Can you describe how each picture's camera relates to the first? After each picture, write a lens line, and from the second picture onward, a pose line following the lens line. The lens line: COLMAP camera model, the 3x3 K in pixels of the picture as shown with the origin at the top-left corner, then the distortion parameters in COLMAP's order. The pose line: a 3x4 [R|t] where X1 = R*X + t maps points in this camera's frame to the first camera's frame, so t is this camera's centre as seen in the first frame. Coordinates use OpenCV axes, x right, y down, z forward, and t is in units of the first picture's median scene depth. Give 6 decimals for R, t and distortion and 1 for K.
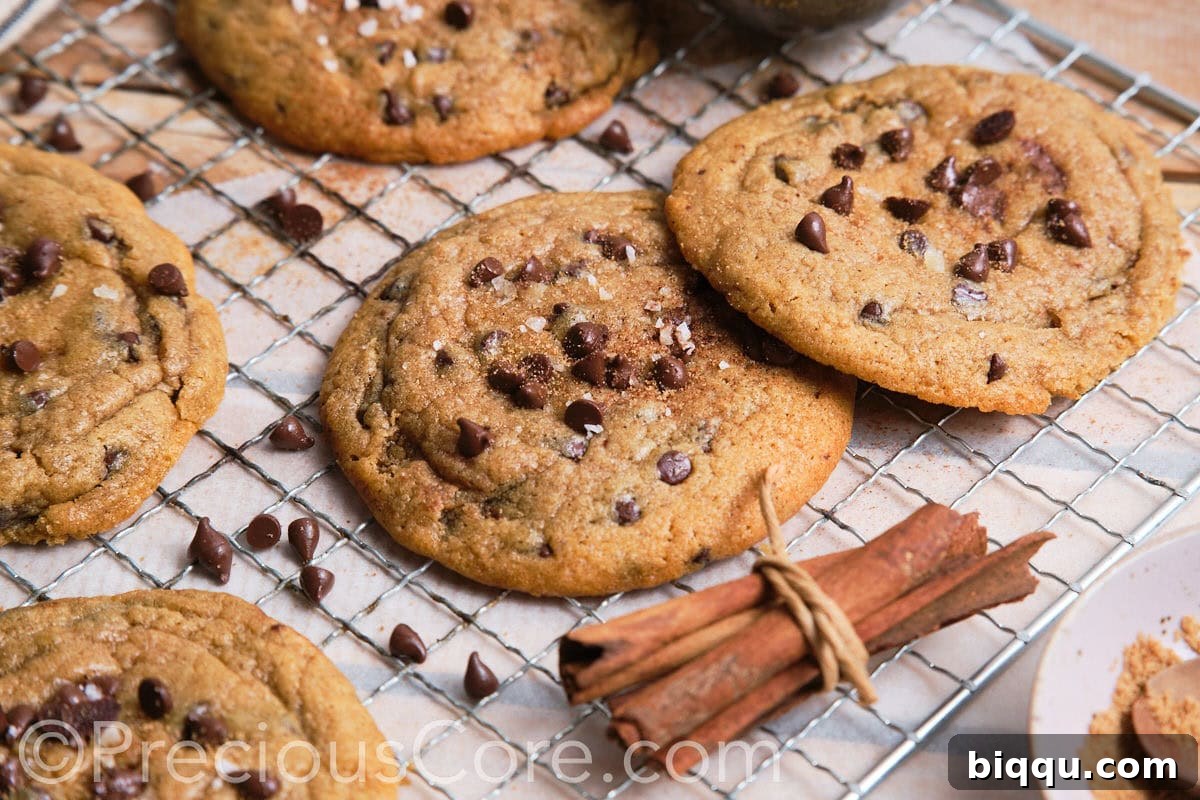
lens RADIAL K [[3544.5, 0, 594.4], [0, 3544.5, 398.9], [0, 0, 1]] dist [0.932519, 0.000000]
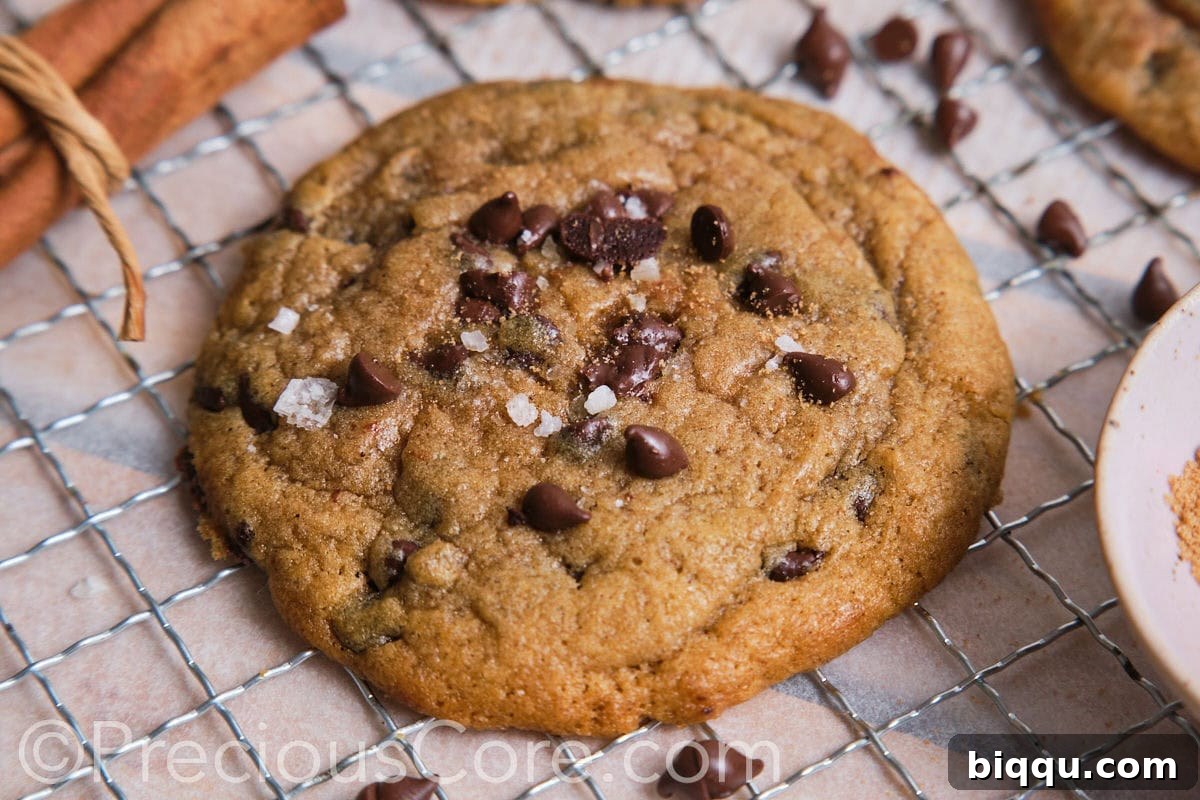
lens RADIAL K [[3544.5, 0, 603.6], [0, 3544.5, 400.1], [0, 0, 1]] dist [0.932519, 0.000000]
pose [[0.967886, 0.202269, -0.149280, -0.025779], [-0.182109, 0.973501, 0.138320, 0.018140], [0.173302, -0.106693, 0.979072, 0.262796]]
